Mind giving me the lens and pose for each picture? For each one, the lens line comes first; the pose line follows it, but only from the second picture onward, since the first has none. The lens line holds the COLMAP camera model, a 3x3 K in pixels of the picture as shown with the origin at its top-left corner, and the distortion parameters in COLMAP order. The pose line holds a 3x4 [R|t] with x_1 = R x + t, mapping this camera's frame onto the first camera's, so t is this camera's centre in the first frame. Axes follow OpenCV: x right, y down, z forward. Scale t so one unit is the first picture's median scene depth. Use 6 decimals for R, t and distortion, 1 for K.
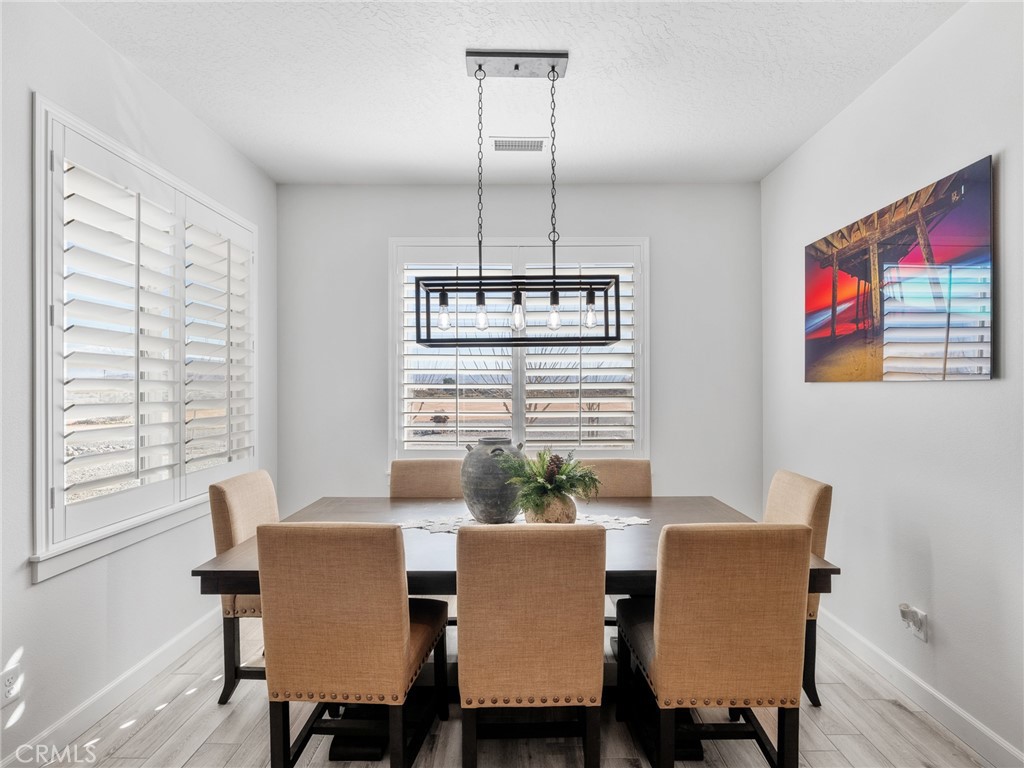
lens RADIAL K [[515.8, 0, 512.0], [0, 515.8, 384.0], [0, 0, 1]] dist [0.000459, -0.000018]
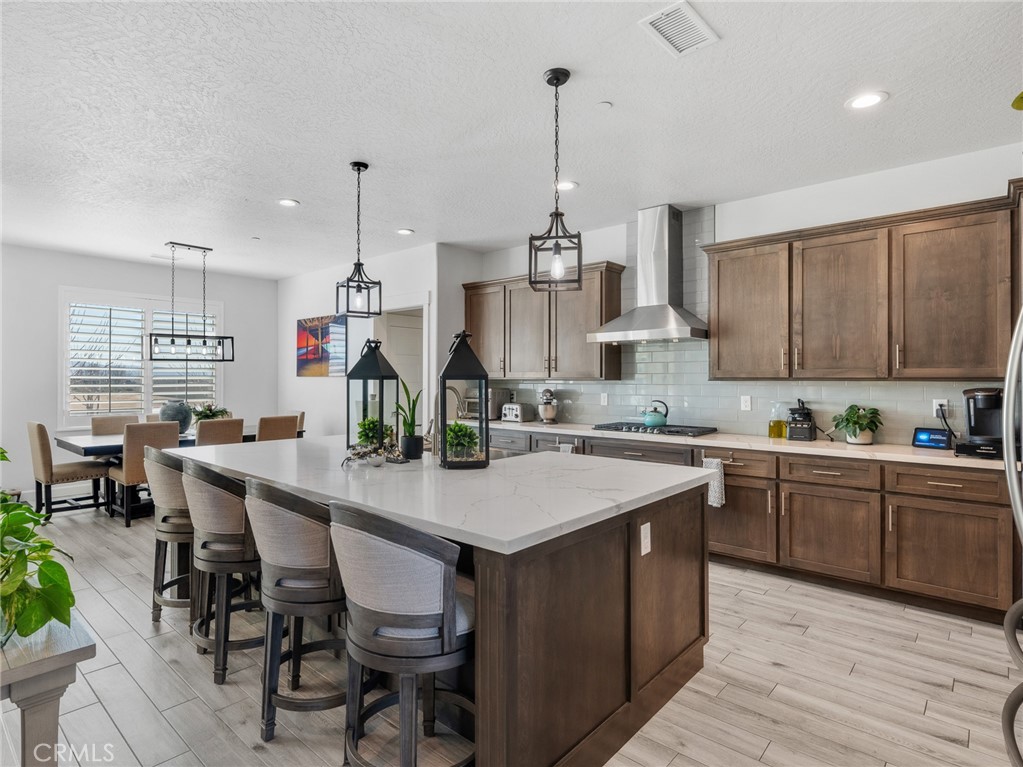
lens RADIAL K [[547.1, 0, 511.5], [0, 547.1, 383.5], [0, 0, 1]] dist [-0.000846, -0.000088]
pose [[0.623980, -0.004398, 0.781428, -0.944724], [-0.006155, 0.999925, 0.010542, -0.004451], [-0.781416, -0.011388, 0.623907, -1.623685]]
